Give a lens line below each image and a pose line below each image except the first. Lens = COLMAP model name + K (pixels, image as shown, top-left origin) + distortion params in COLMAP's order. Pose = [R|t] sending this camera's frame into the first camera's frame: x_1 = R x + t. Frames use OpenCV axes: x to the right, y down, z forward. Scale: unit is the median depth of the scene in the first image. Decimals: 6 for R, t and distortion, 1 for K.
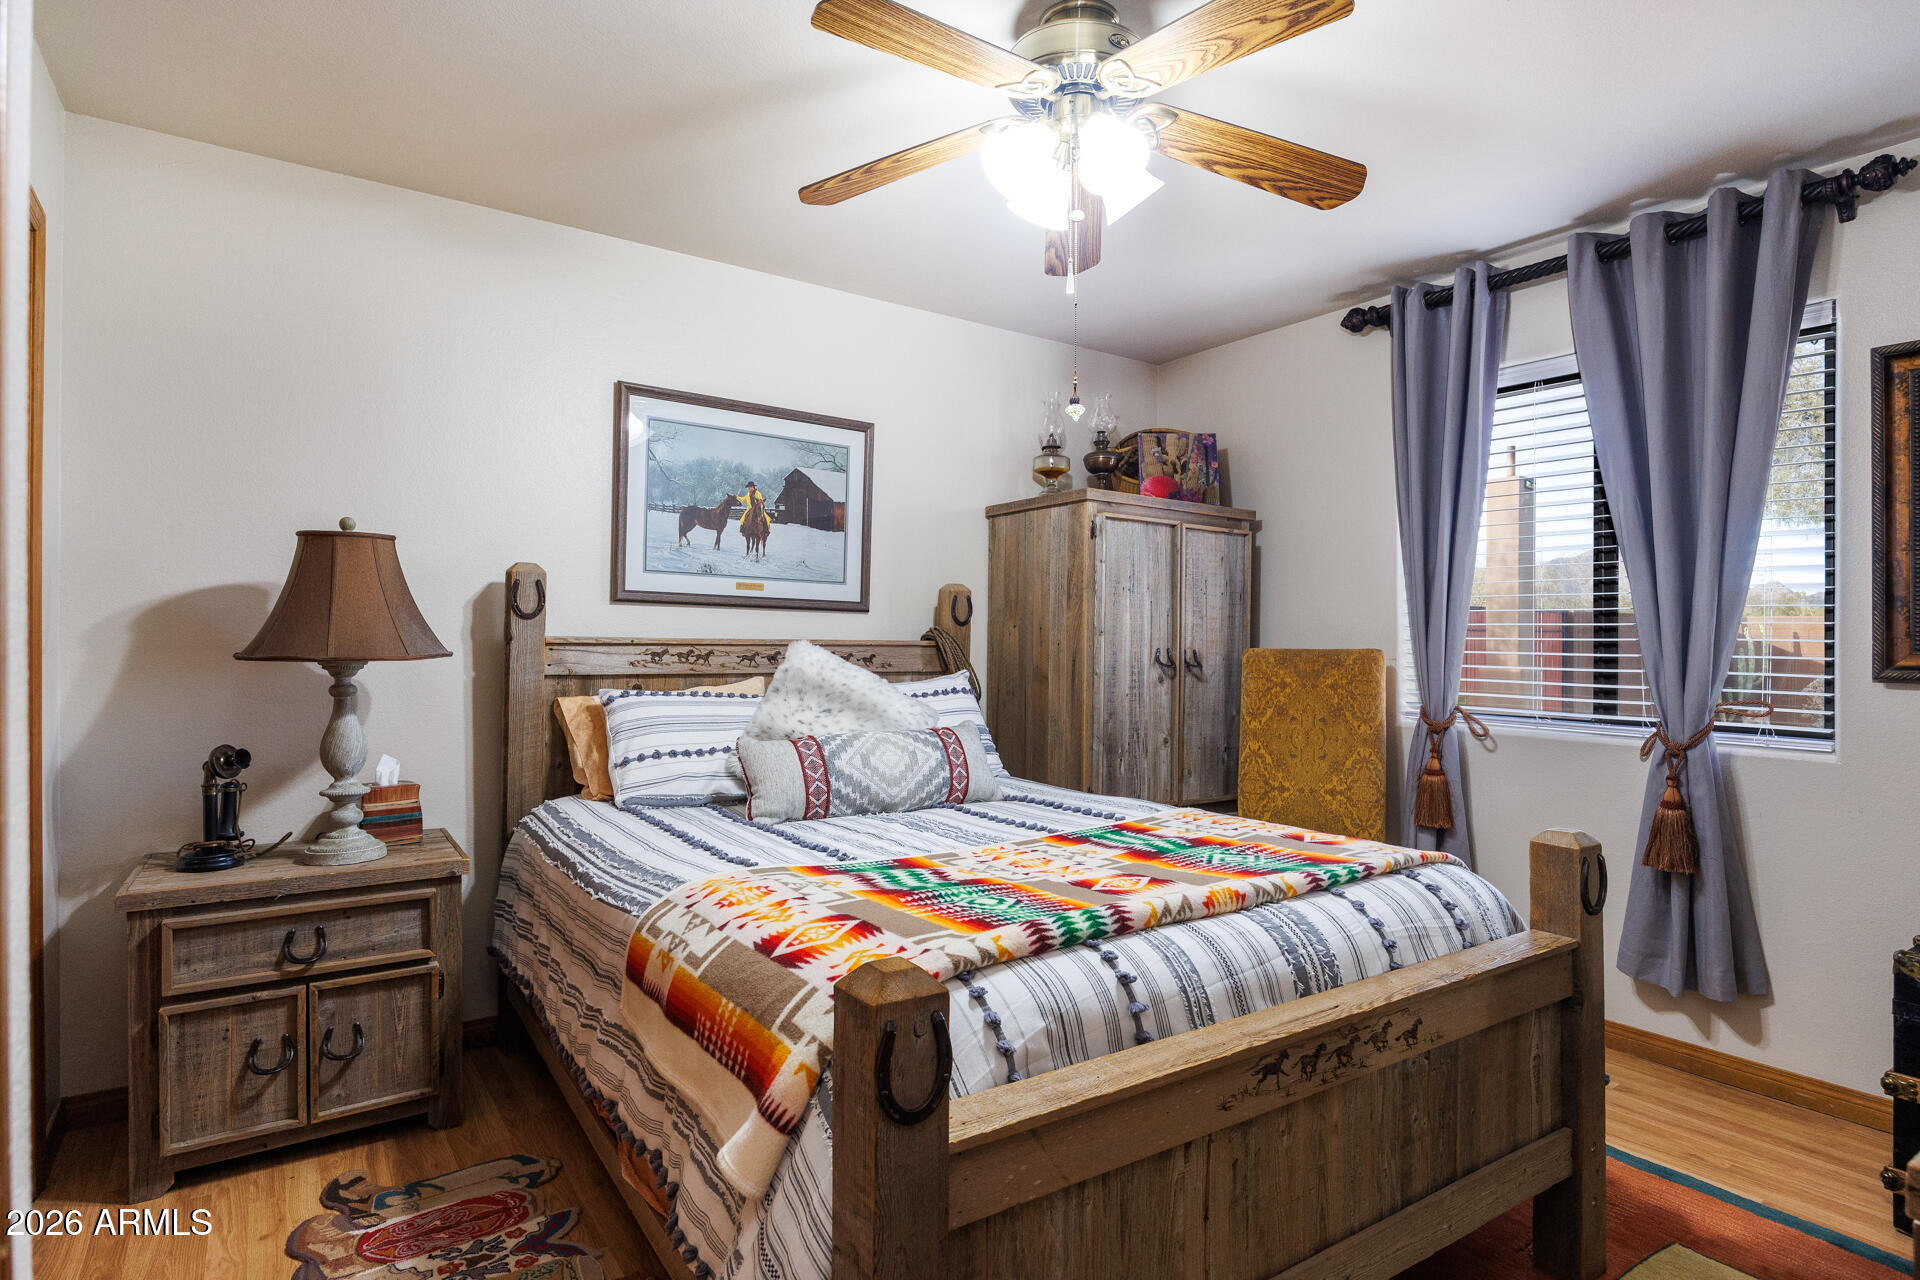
lens RADIAL K [[1004.1, 0, 958.9], [0, 1004.1, 643.1], [0, 0, 1]] dist [0.003211, 0.000246]
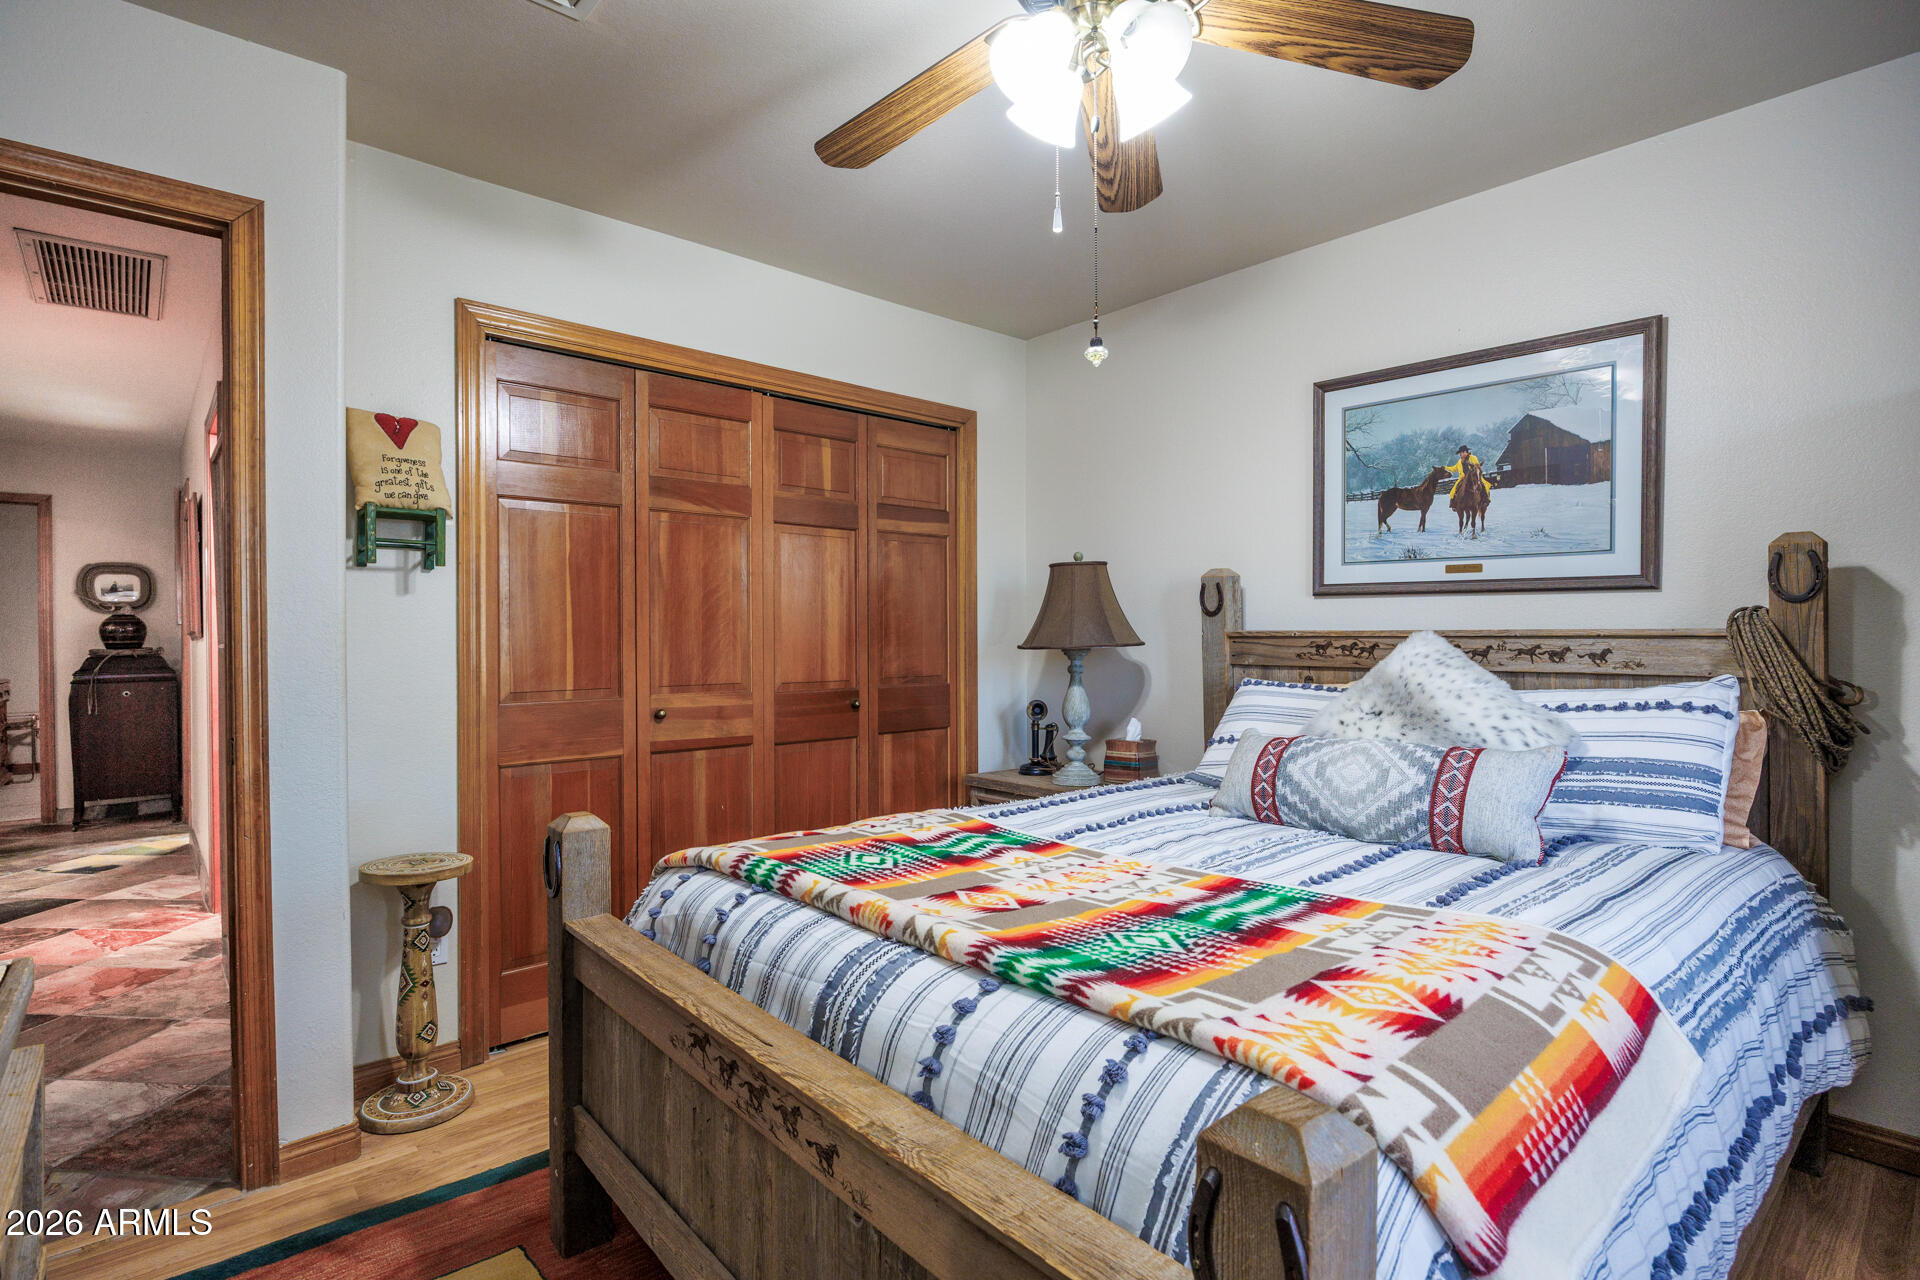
lens RADIAL K [[942.0, 0, 959.1], [0, 942.0, 643.9], [0, 0, 1]] dist [-0.000654, -0.000188]
pose [[0.118140, -0.001402, -0.992996, 0.576889], [0.001176, 0.999998, -0.001272, 0.008788], [0.992996, -0.001018, 0.118142, 0.514408]]
